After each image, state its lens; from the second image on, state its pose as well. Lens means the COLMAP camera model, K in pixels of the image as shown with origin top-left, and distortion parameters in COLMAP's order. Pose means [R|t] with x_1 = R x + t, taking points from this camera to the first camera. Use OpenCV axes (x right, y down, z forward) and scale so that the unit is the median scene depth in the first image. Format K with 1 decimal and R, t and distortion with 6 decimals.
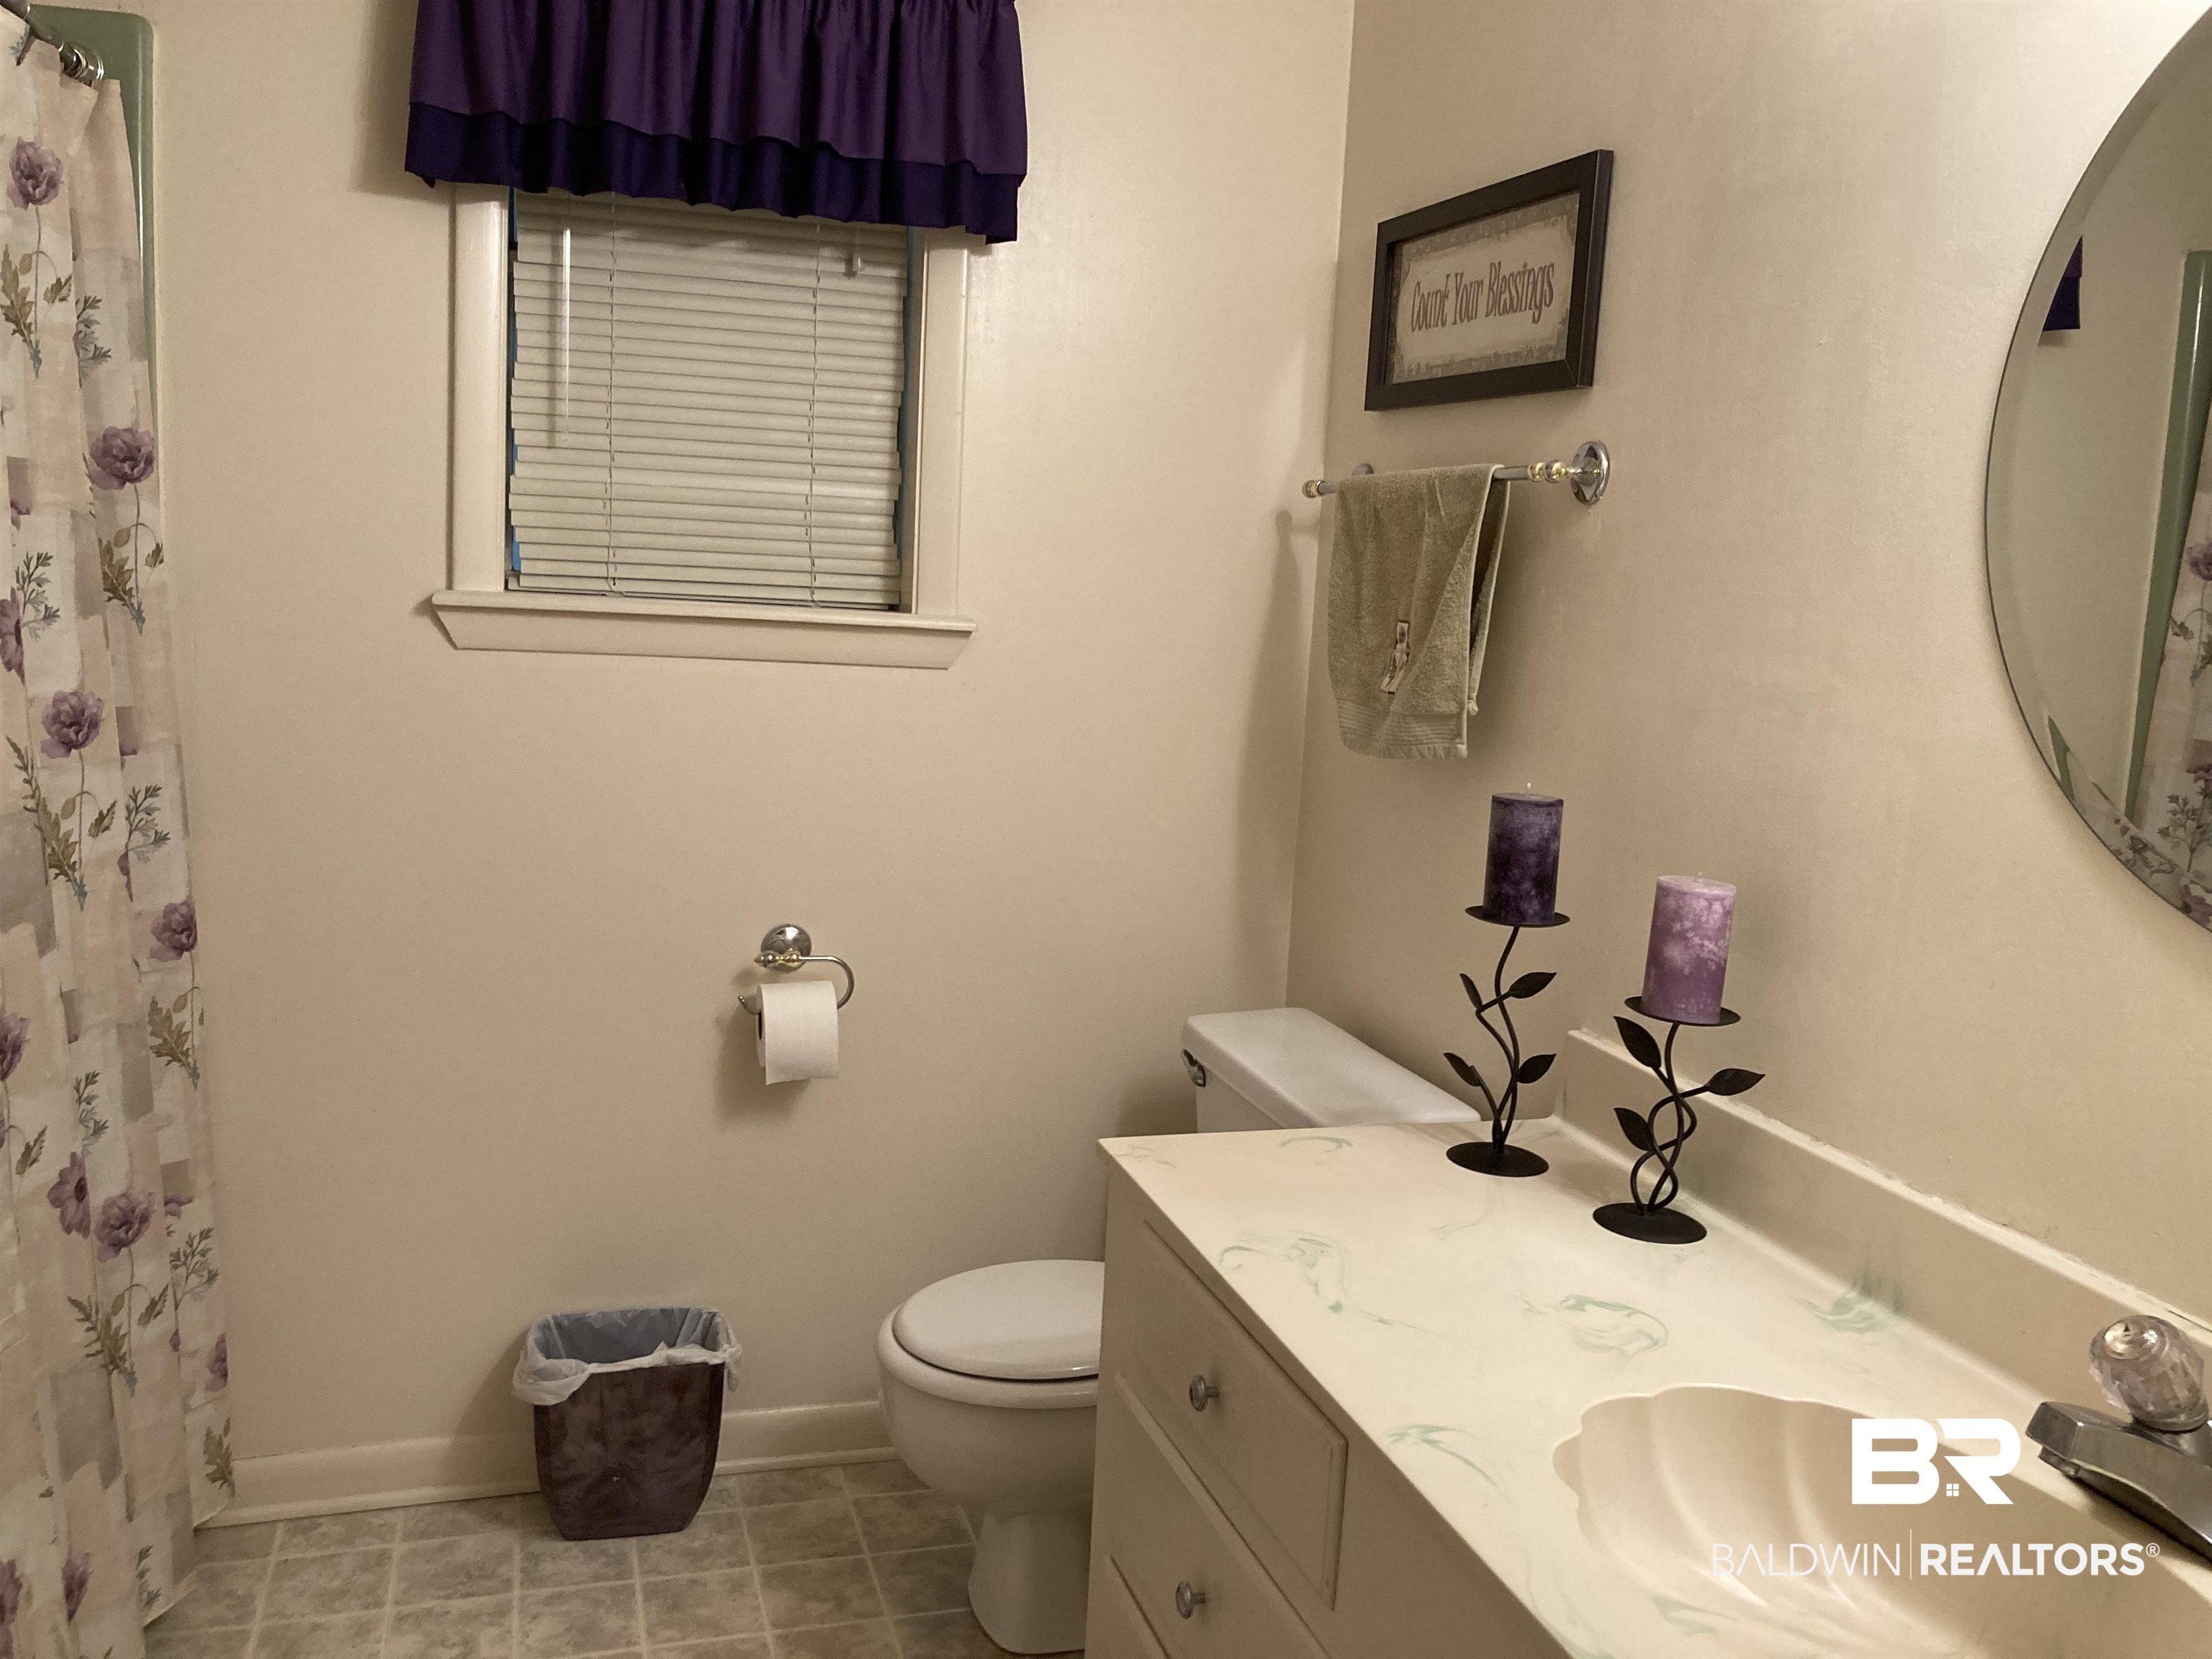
lens RADIAL K [[1786.4, 0, 1018.6], [0, 1786.4, 849.2], [0, 0, 1]] dist [0.021985, -0.007975]
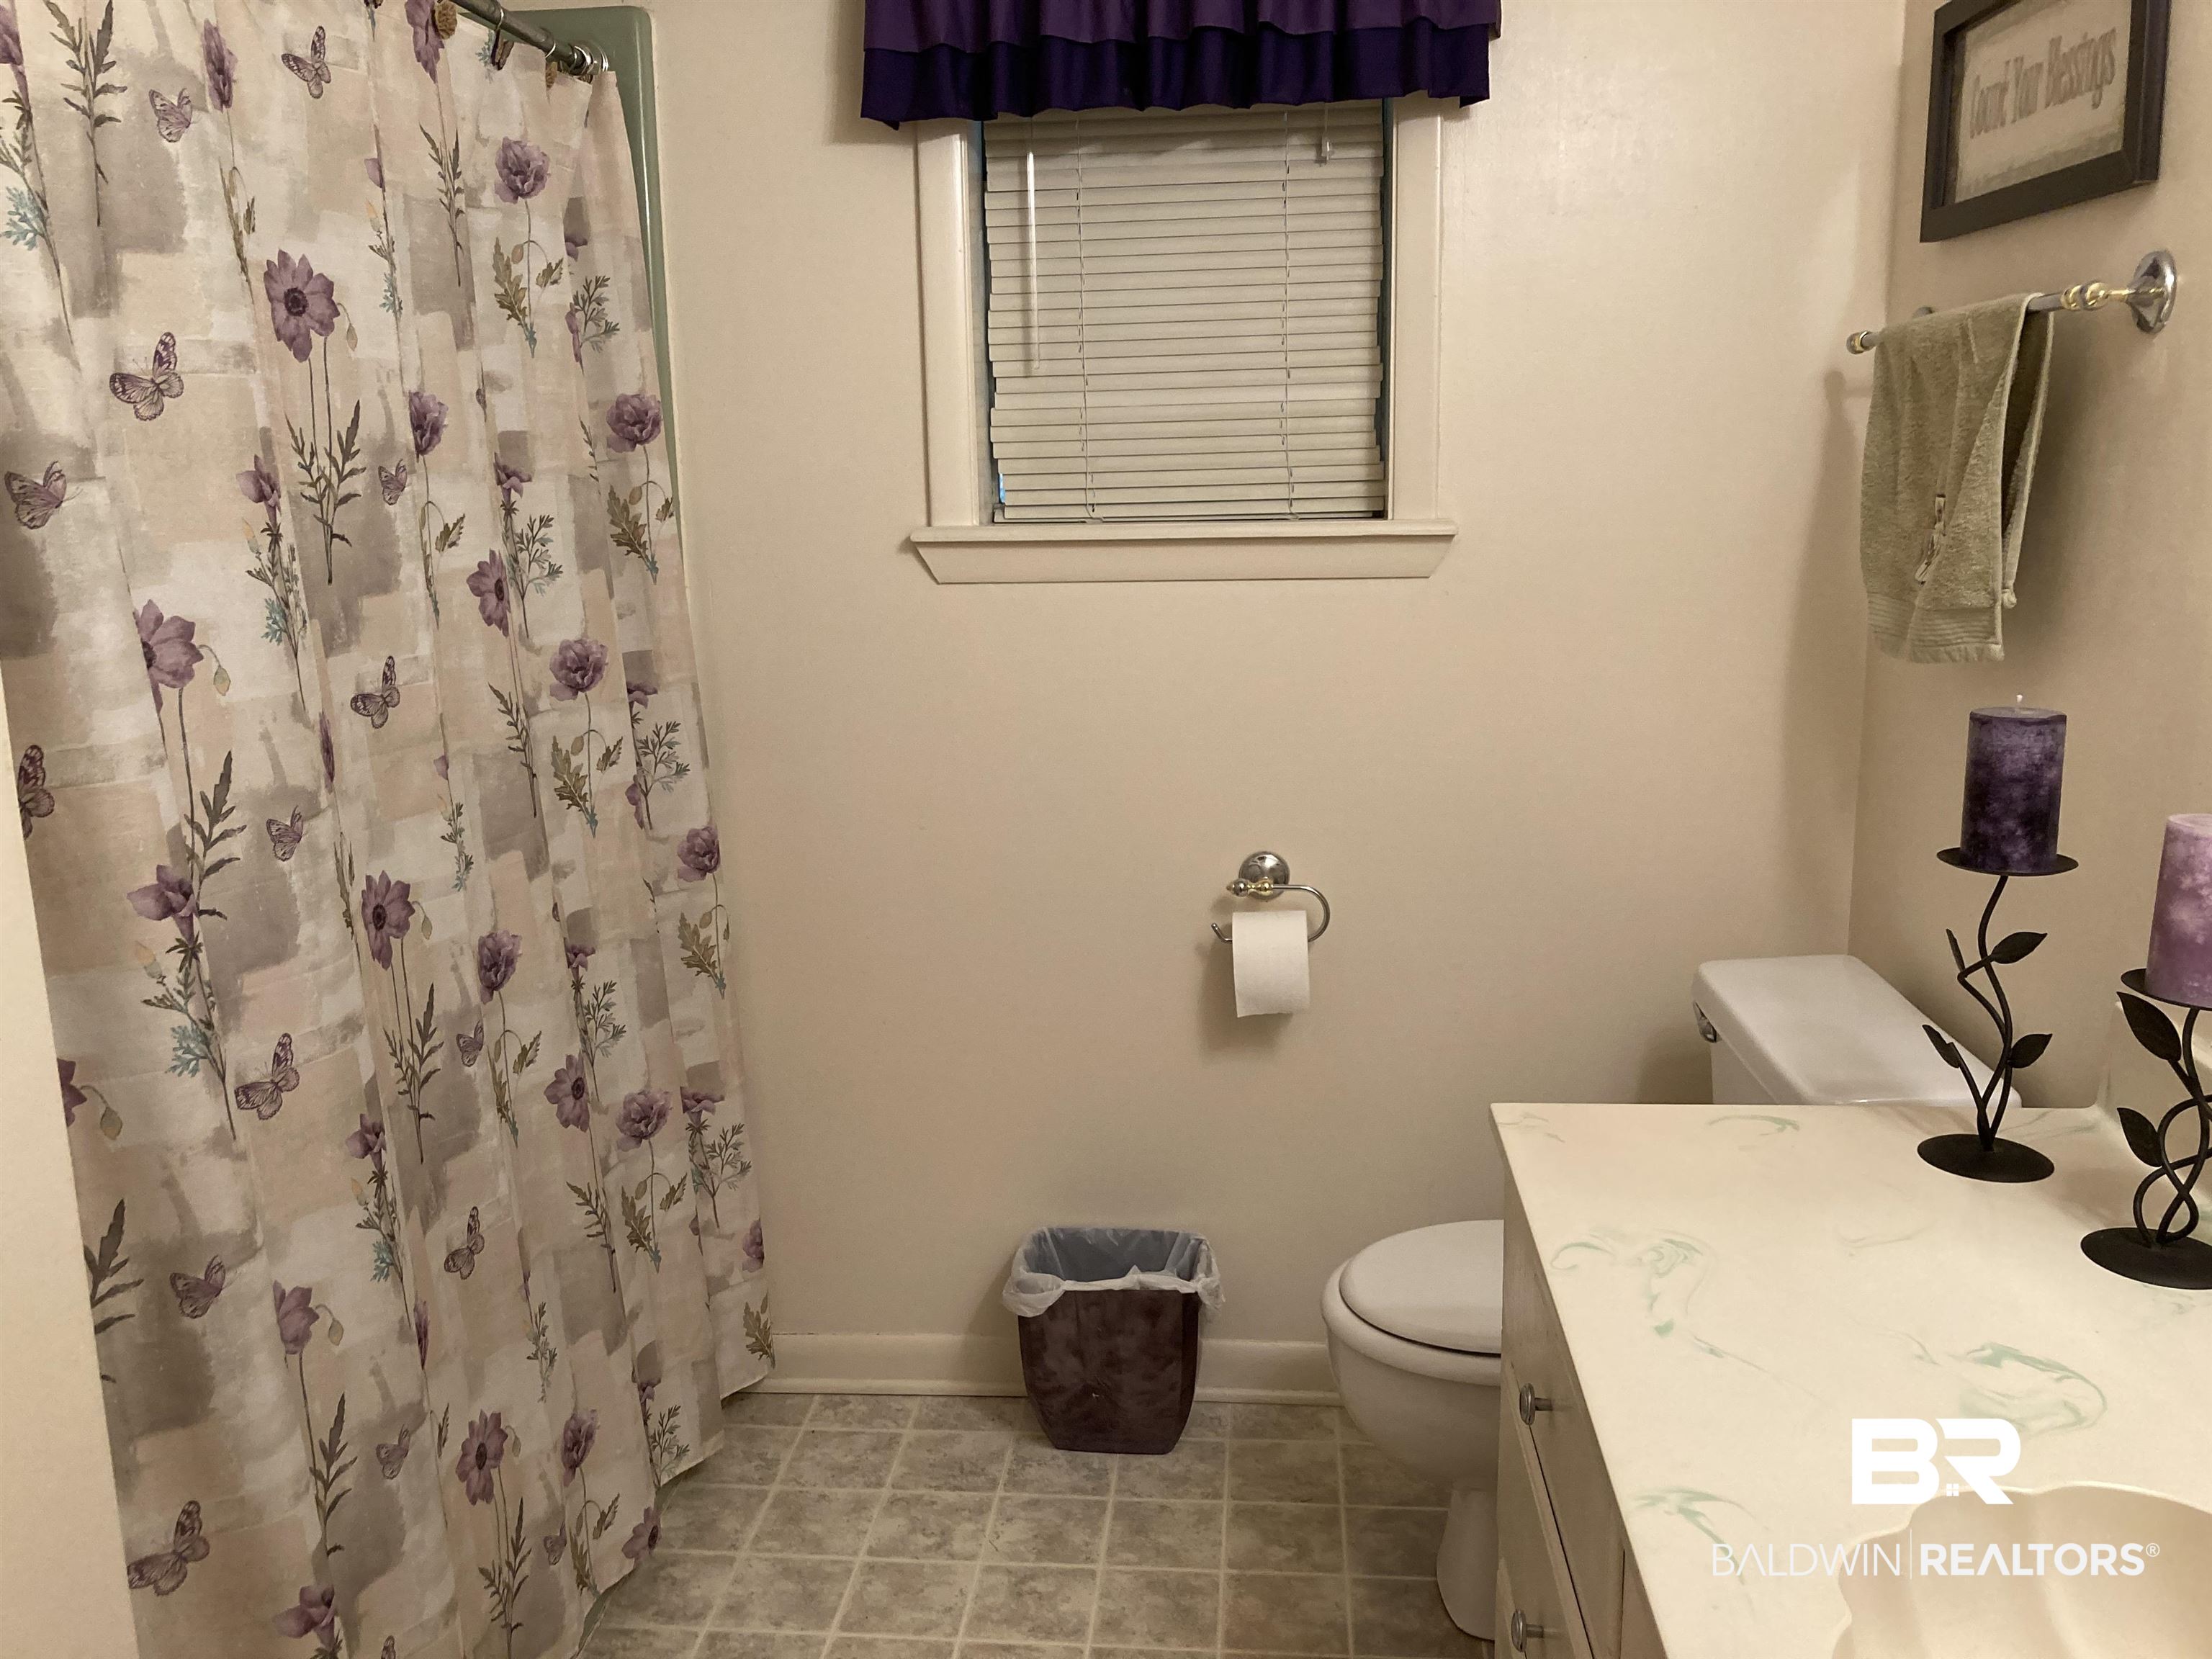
lens RADIAL K [[1763.5, 0, 1106.0], [0, 1763.5, 829.5], [0, 0, 1]] dist [0.022059, -0.017130]
pose [[0.930600, 0.005525, -0.365997, 0.154809], [0.010104, 0.999117, 0.040775, -0.010580], [0.365899, -0.041643, 0.929722, 0.089899]]
